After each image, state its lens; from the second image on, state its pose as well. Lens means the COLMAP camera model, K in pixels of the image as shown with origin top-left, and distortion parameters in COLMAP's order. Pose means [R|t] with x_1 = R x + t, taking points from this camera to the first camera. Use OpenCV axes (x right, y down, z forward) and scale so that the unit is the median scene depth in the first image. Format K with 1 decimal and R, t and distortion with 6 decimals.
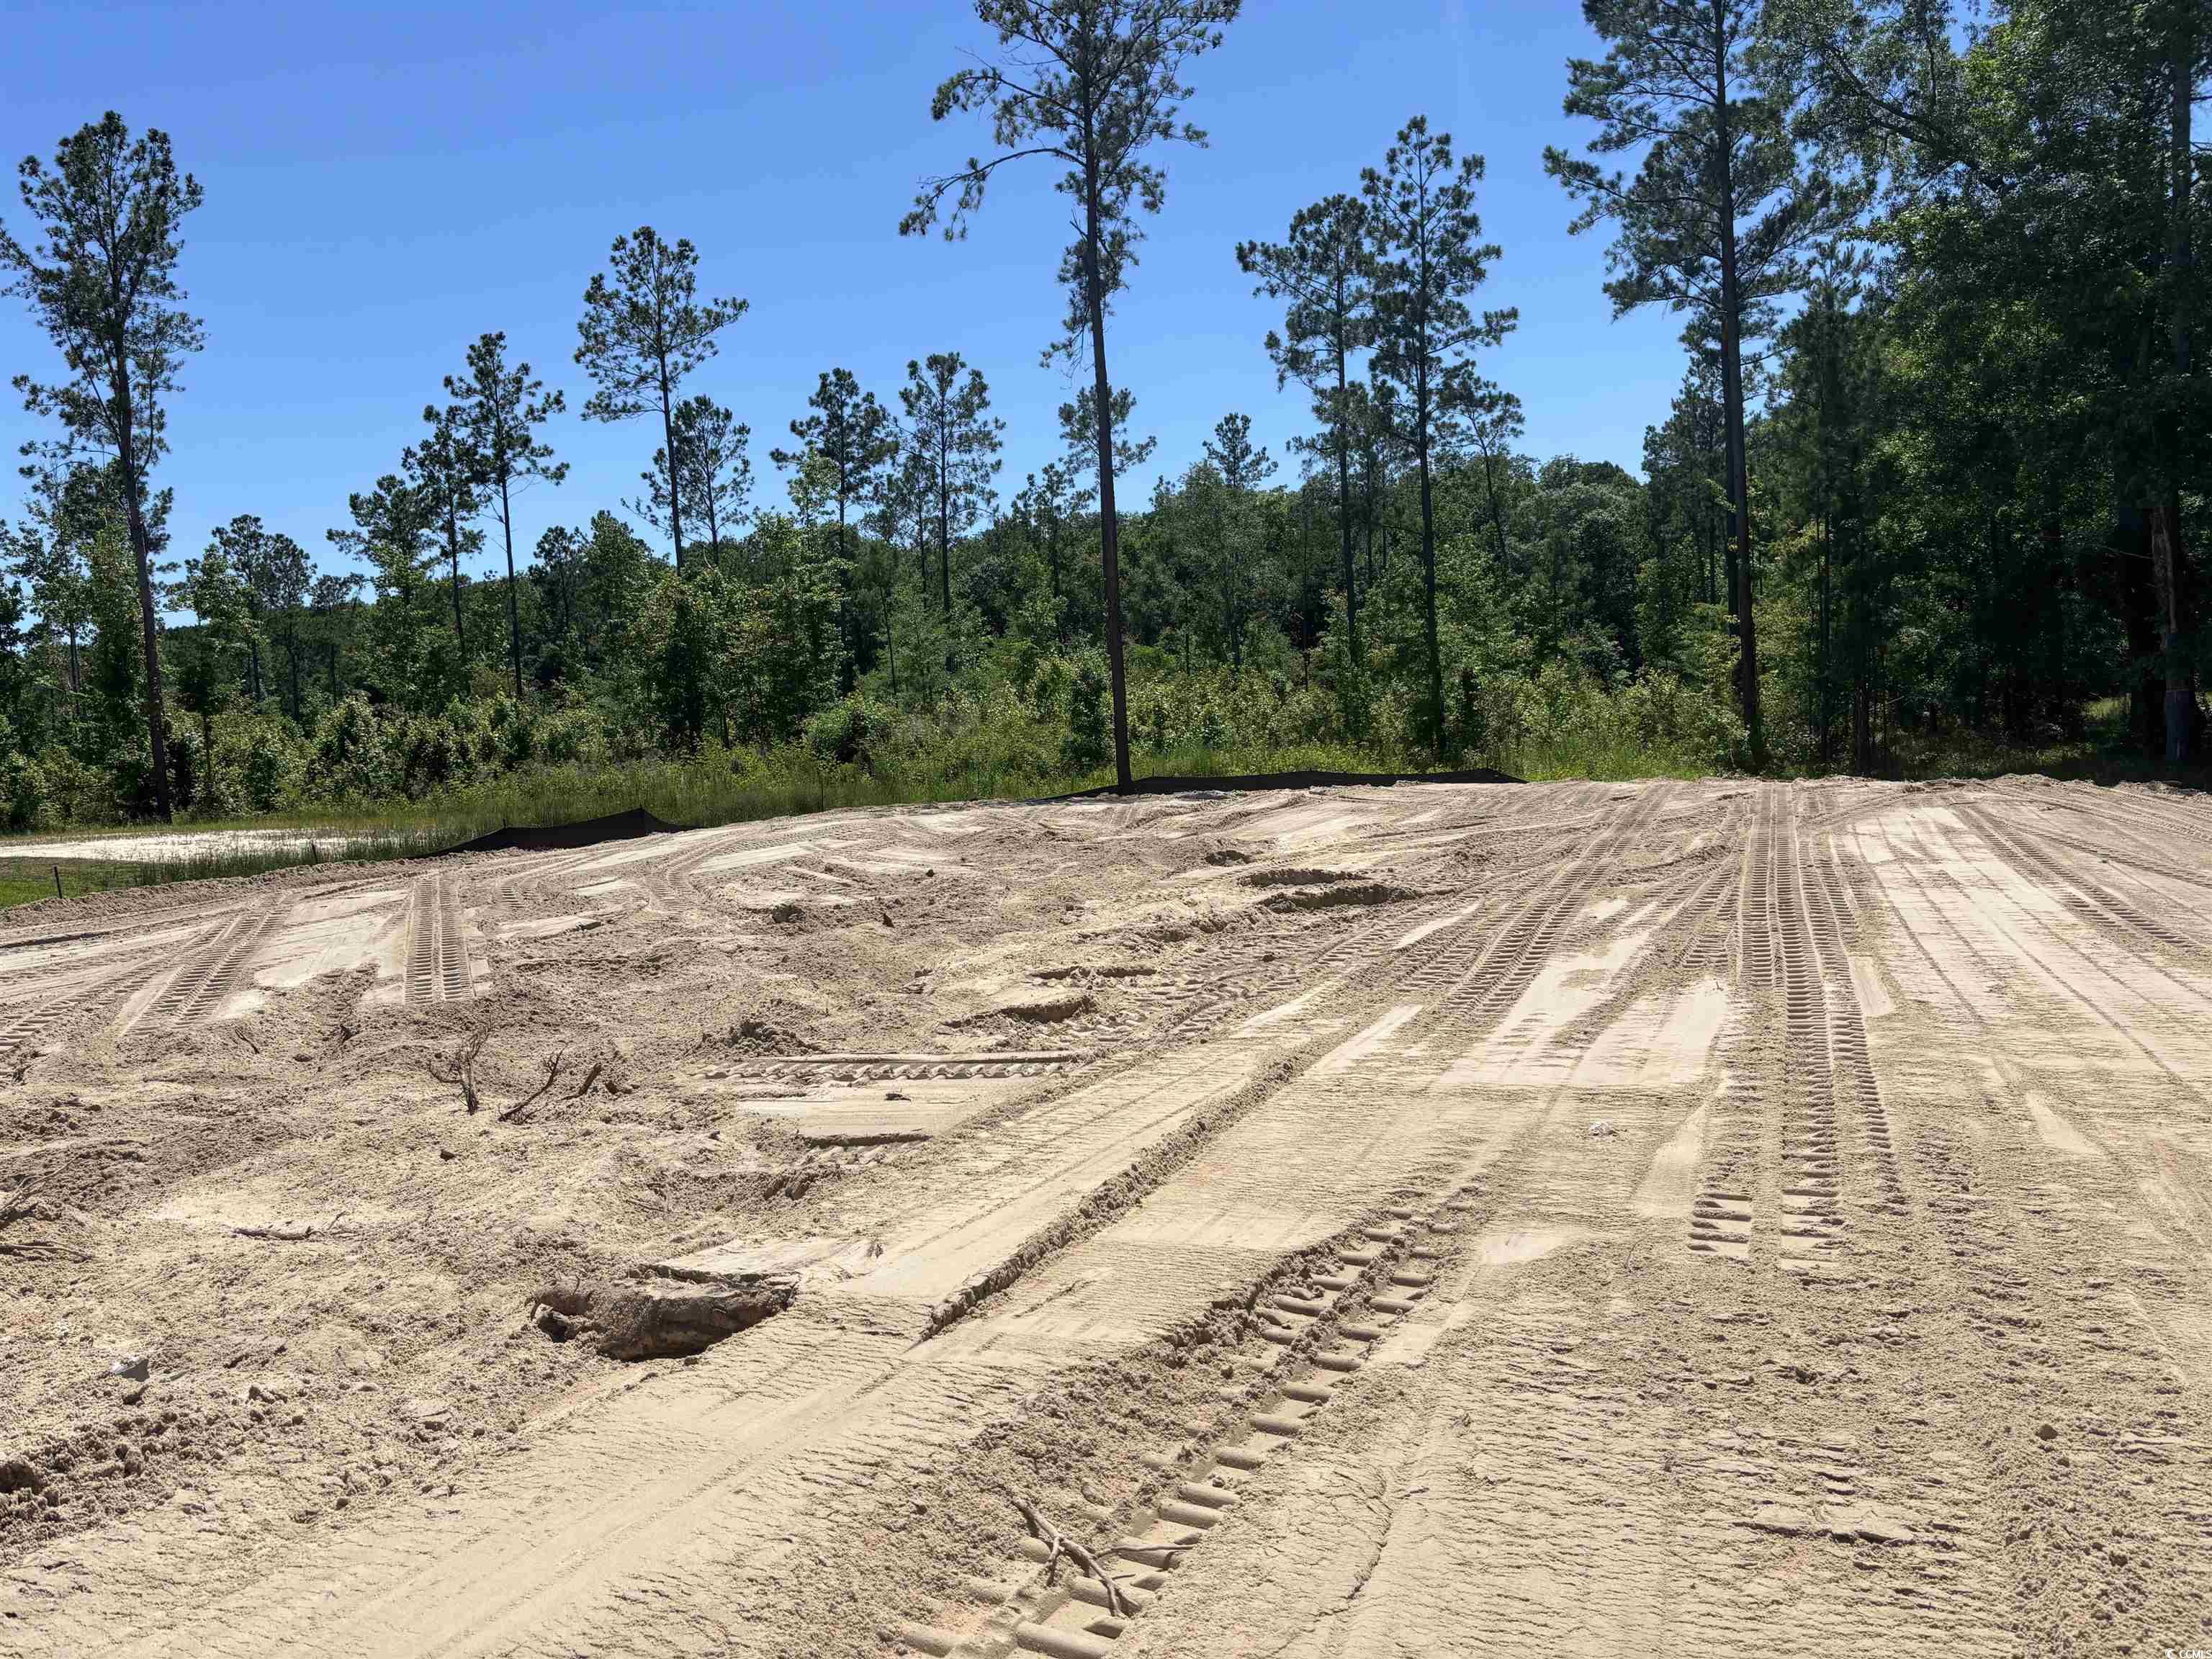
lens RADIAL K [[1678.2, 0, 1104.1], [0, 1678.2, 819.9], [0, 0, 1]] dist [0.069428, -0.070136]
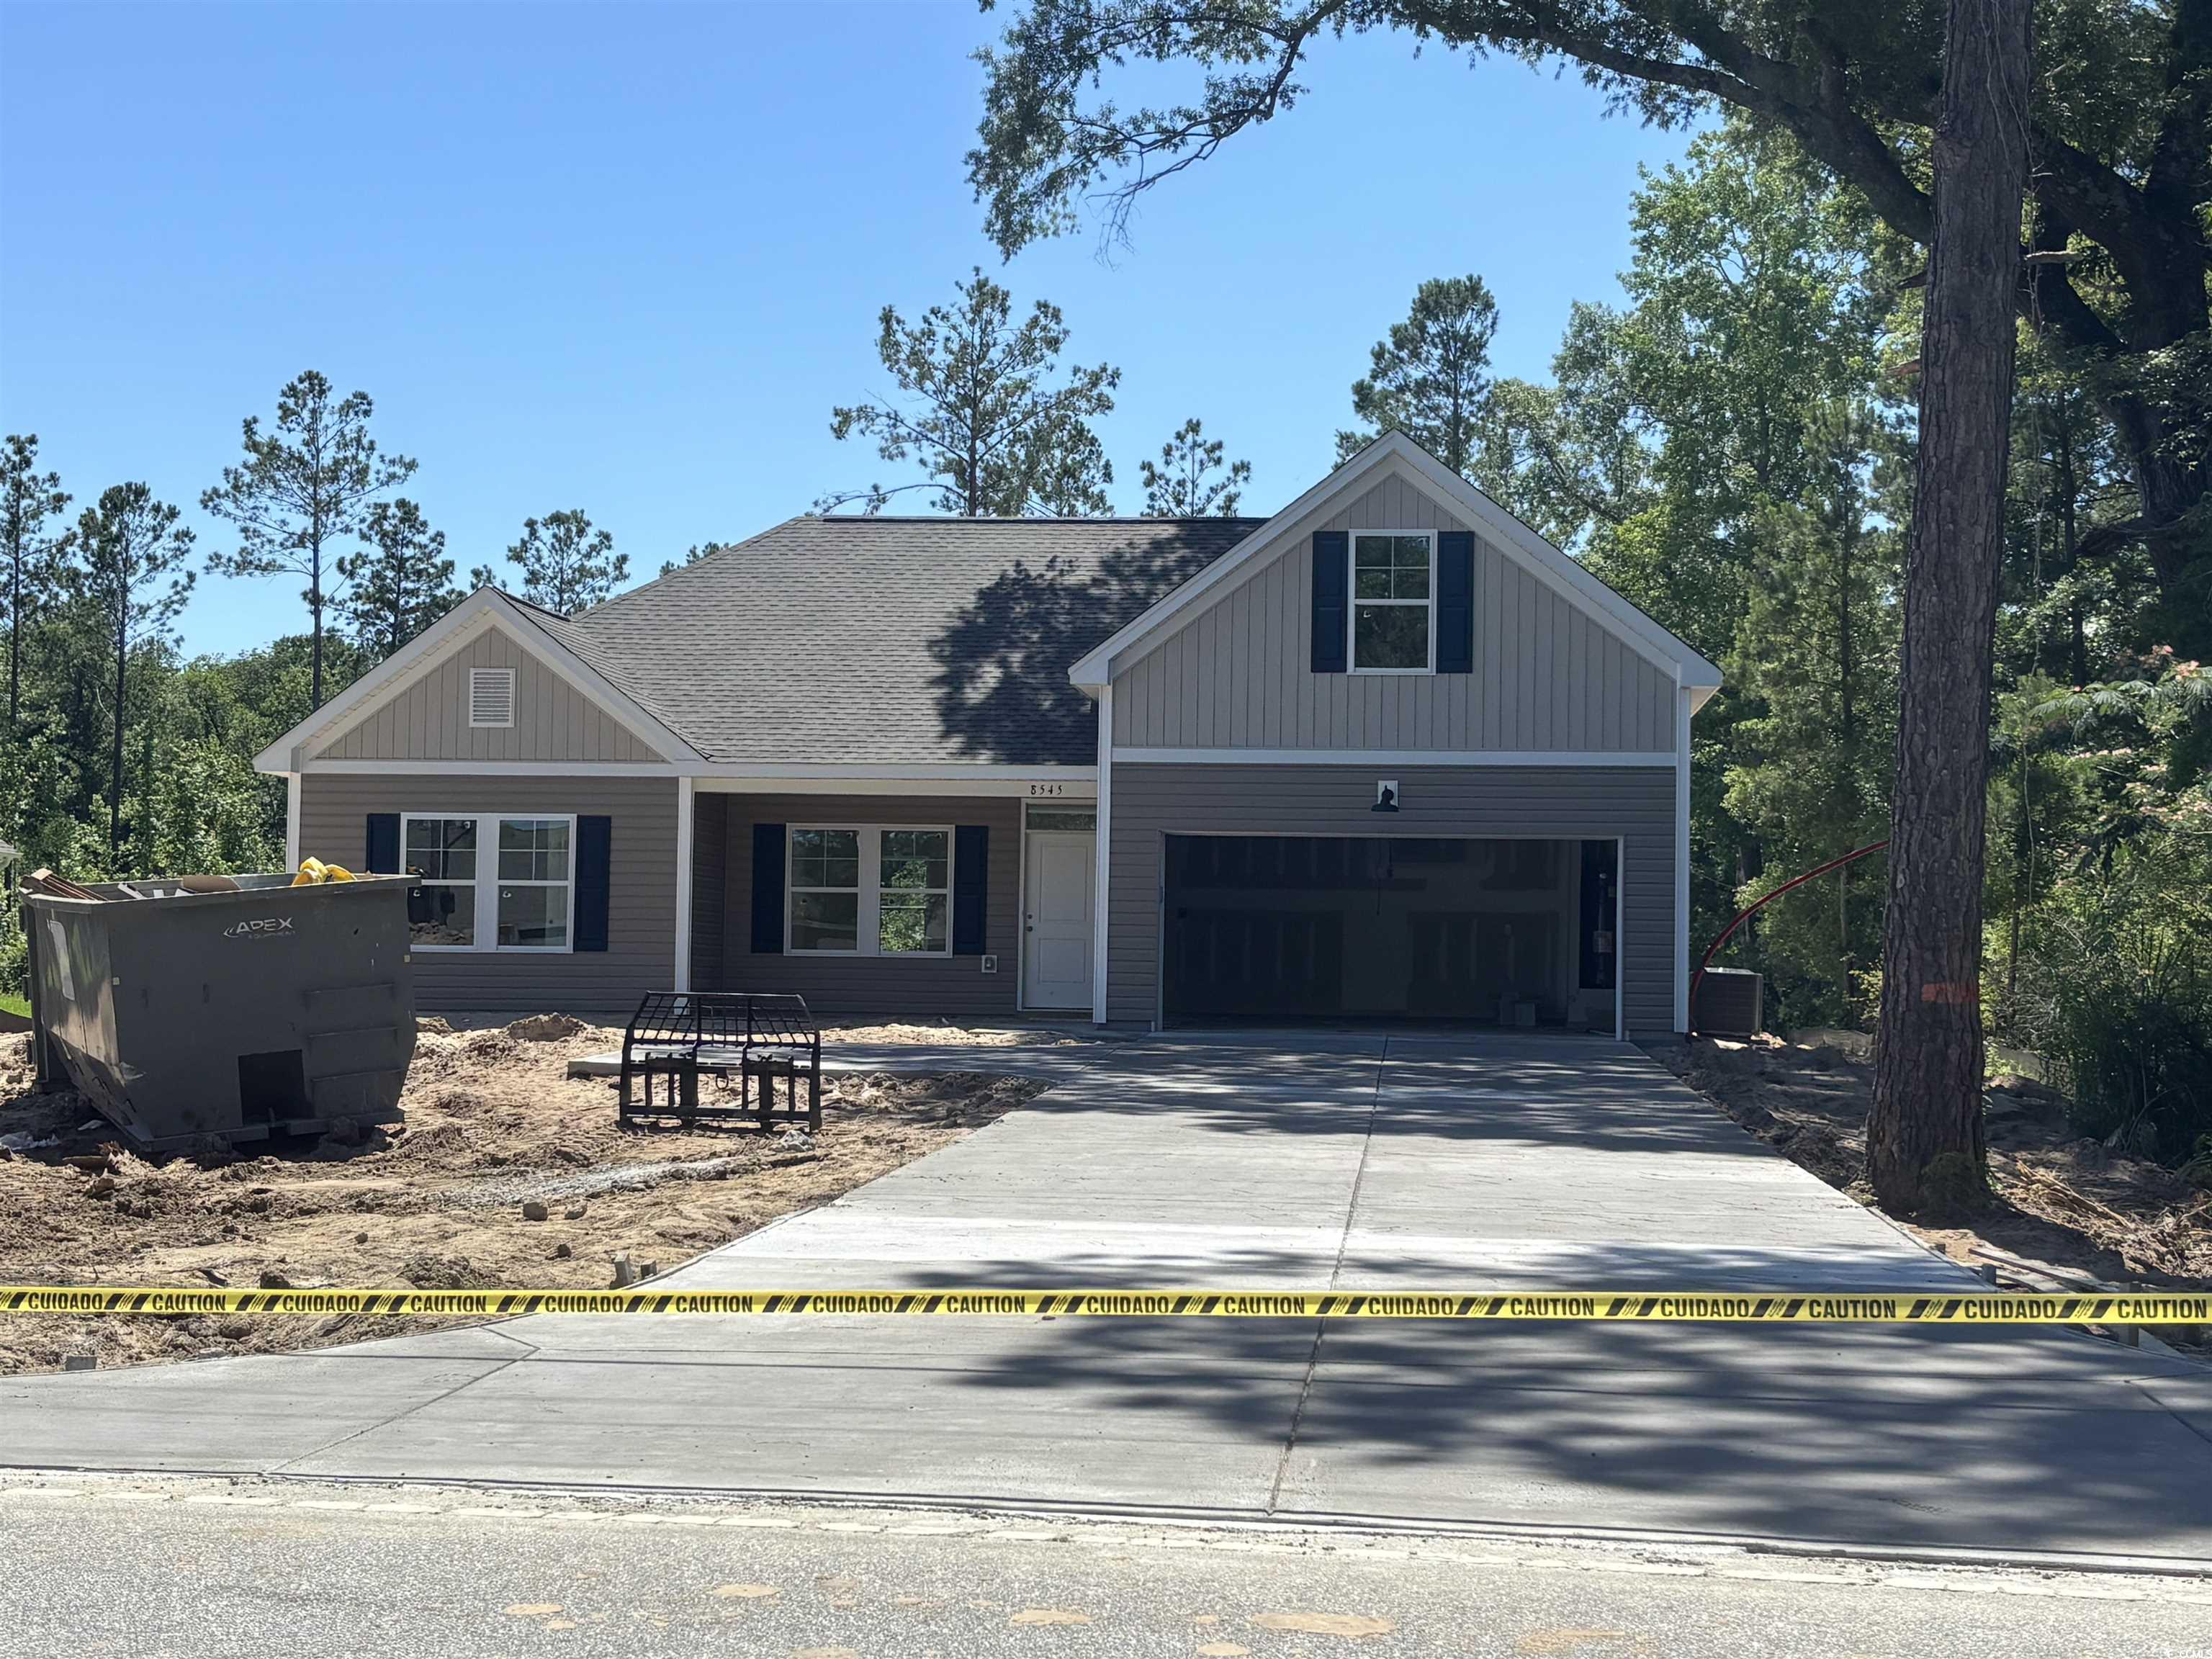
lens RADIAL K [[3298.8, 0, 1106.0], [0, 3298.8, 829.5], [0, 0, 1]] dist [0.003376, 0.009996]
pose [[0.963325, 0.084185, 0.254789, -0.369156], [-0.055389, 0.991448, -0.118165, 0.086383], [-0.262557, 0.099719, 0.959750, -0.932647]]
